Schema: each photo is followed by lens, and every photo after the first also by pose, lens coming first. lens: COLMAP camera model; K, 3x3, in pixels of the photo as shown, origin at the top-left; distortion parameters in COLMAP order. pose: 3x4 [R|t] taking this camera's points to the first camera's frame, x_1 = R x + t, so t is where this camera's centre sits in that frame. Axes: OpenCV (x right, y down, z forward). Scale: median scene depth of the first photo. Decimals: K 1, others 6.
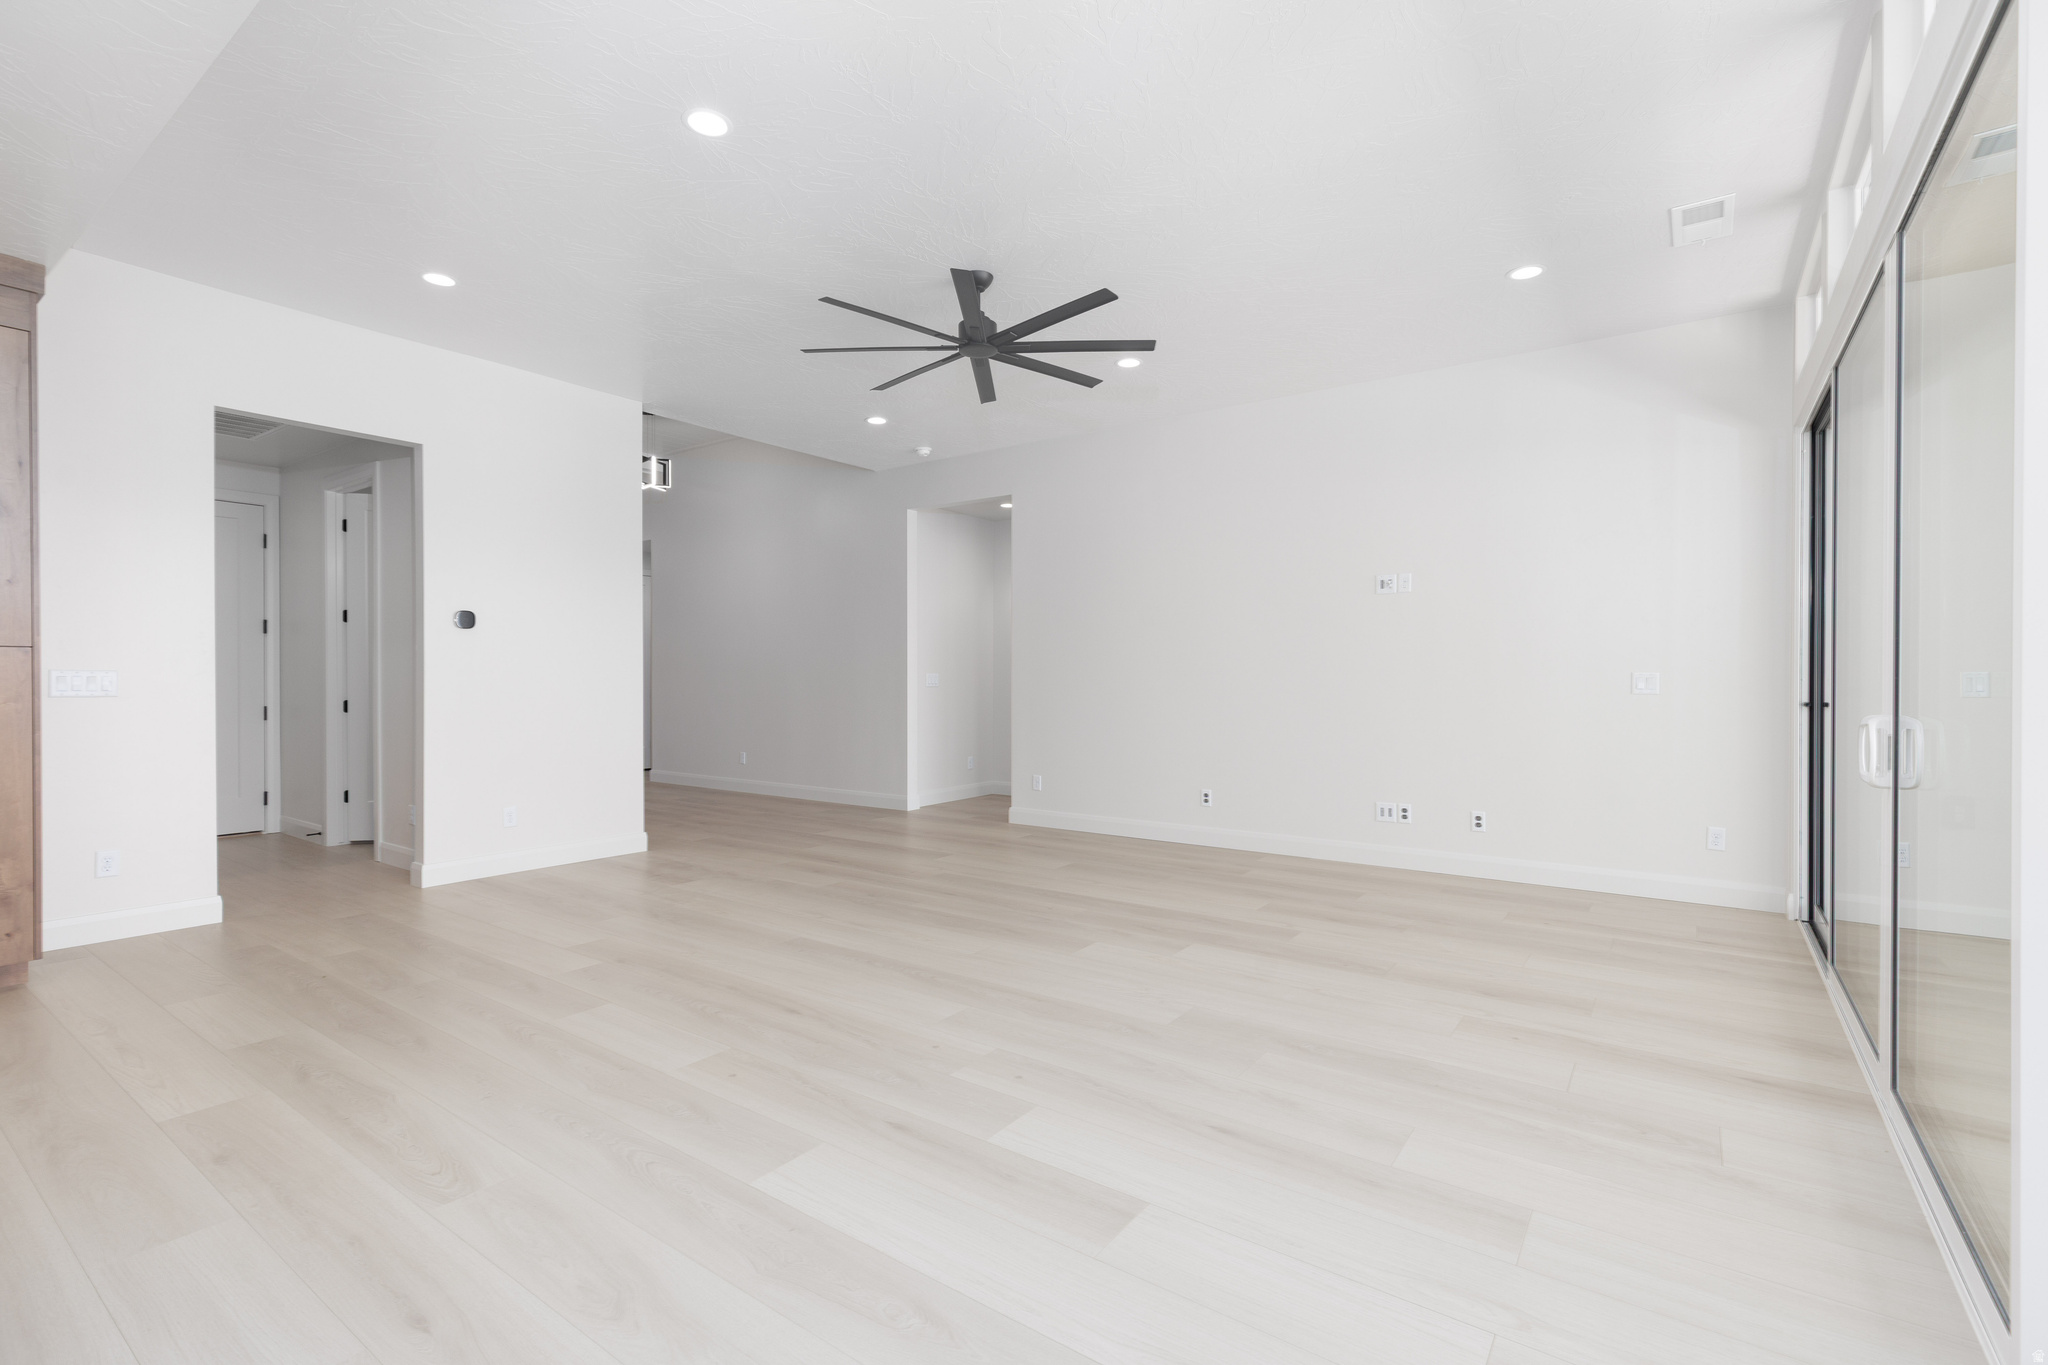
lens RADIAL K [[918.8, 0, 1035.1], [0, 918.8, 681.7], [0, 0, 1]] dist [0.007787, 0.000167]
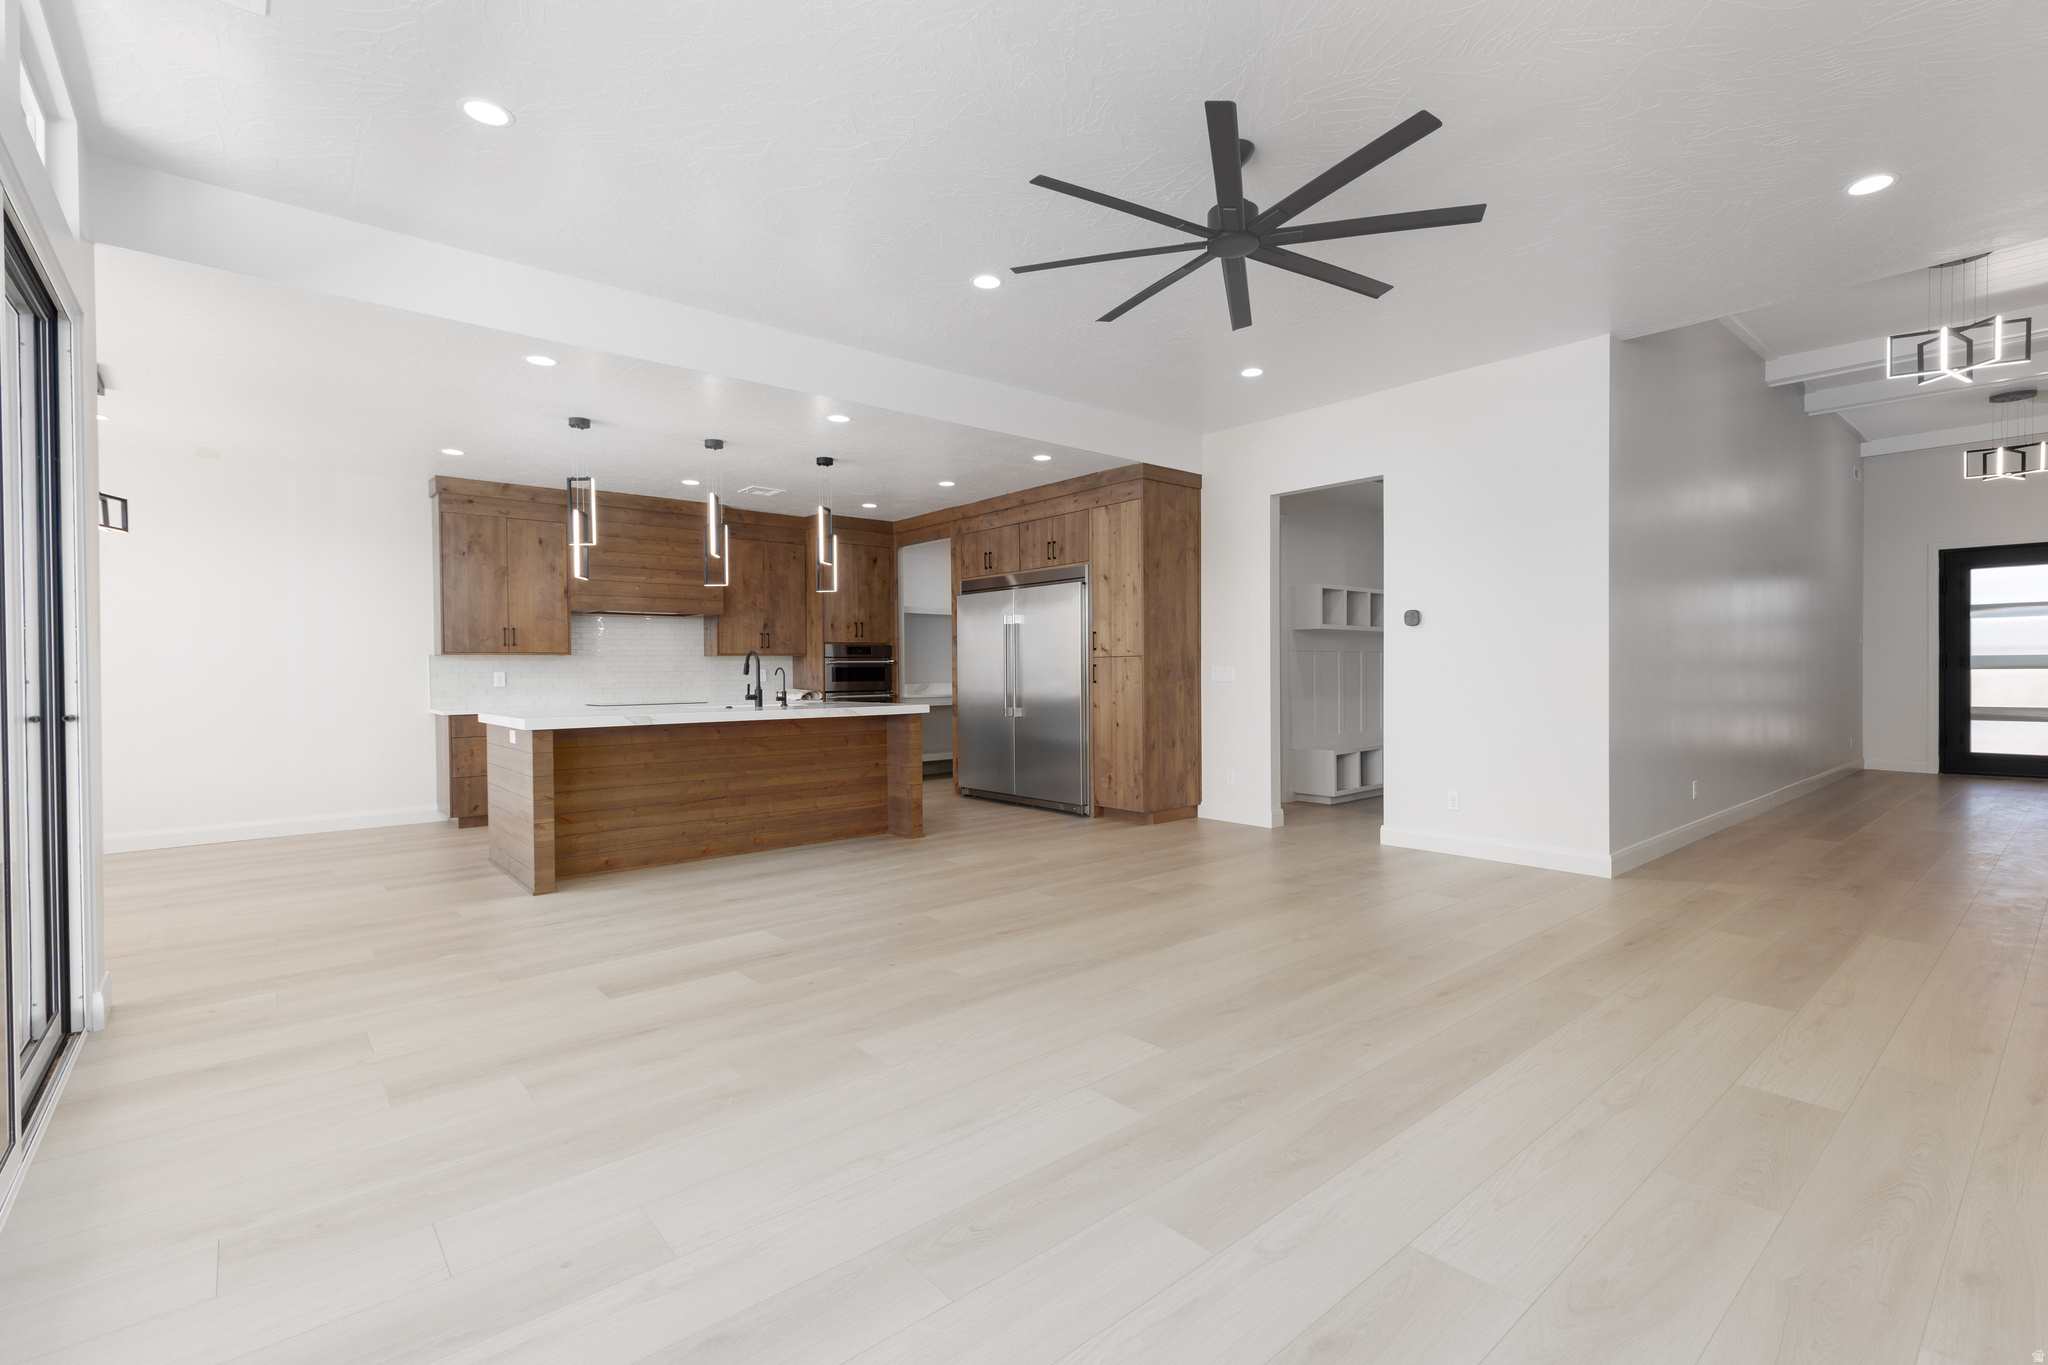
lens RADIAL K [[918.8, 0, 1035.1], [0, 918.8, 681.7], [0, 0, 1]] dist [0.007787, 0.000167]
pose [[-0.237423, 0.012320, -0.971328, 0.785043], [0.000862, 0.999922, 0.012472, -0.005278], [0.971406, 0.002123, -0.237415, 1.096844]]
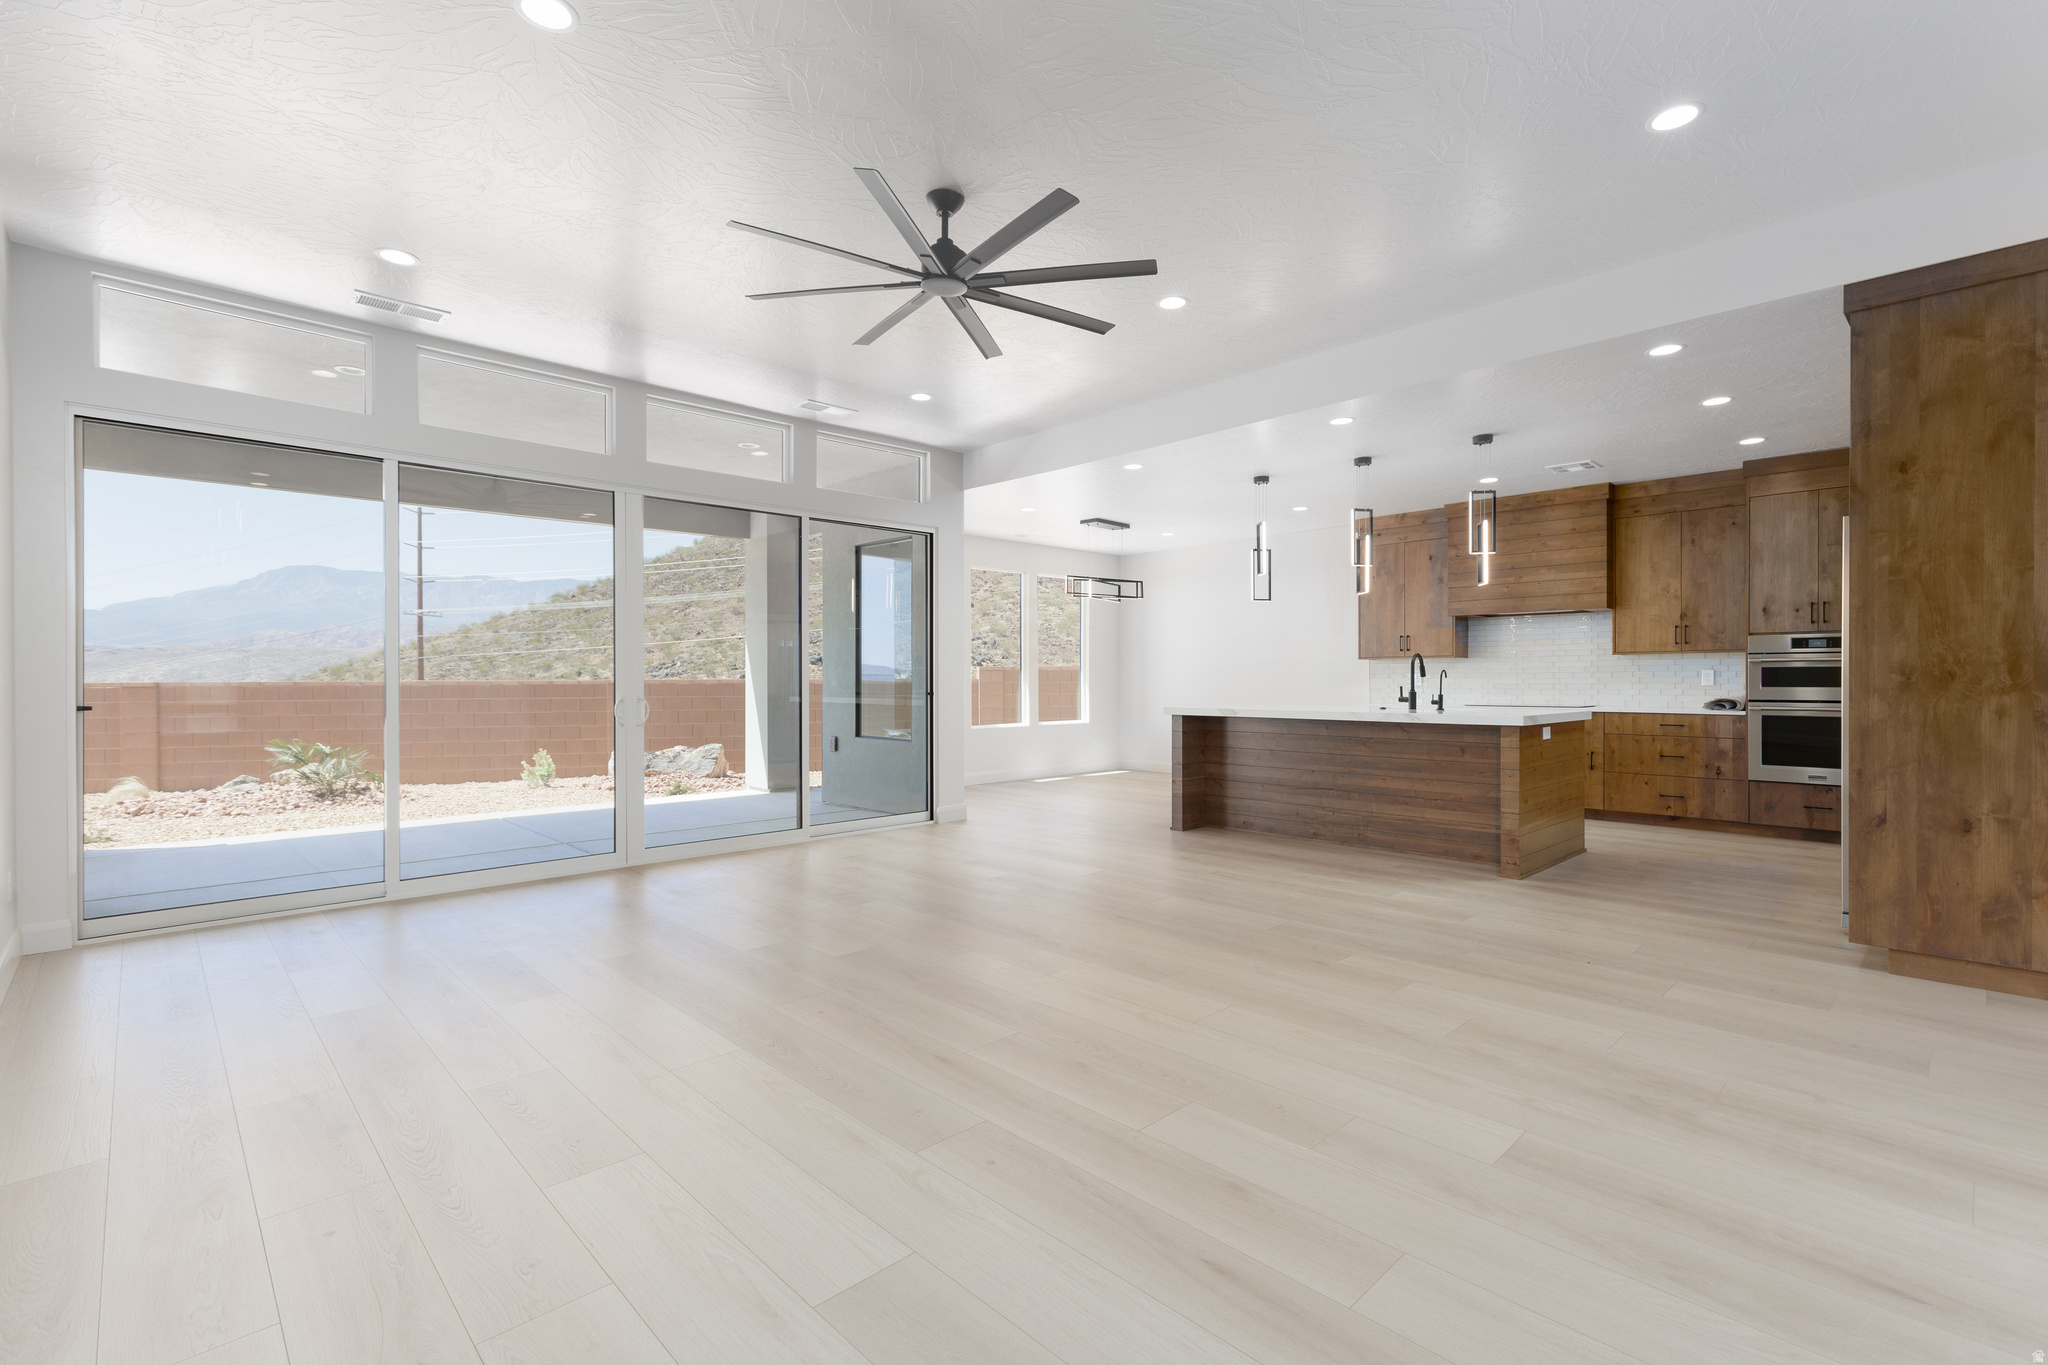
lens RADIAL K [[918.8, 0, 1035.1], [0, 918.8, 681.7], [0, 0, 1]] dist [0.007787, 0.000167]
pose [[-0.984163, 0.001305, 0.177259, -0.313324], [0.003379, 0.999929, 0.011398, -0.010213], [-0.177231, 0.011817, -0.984098, 1.945963]]
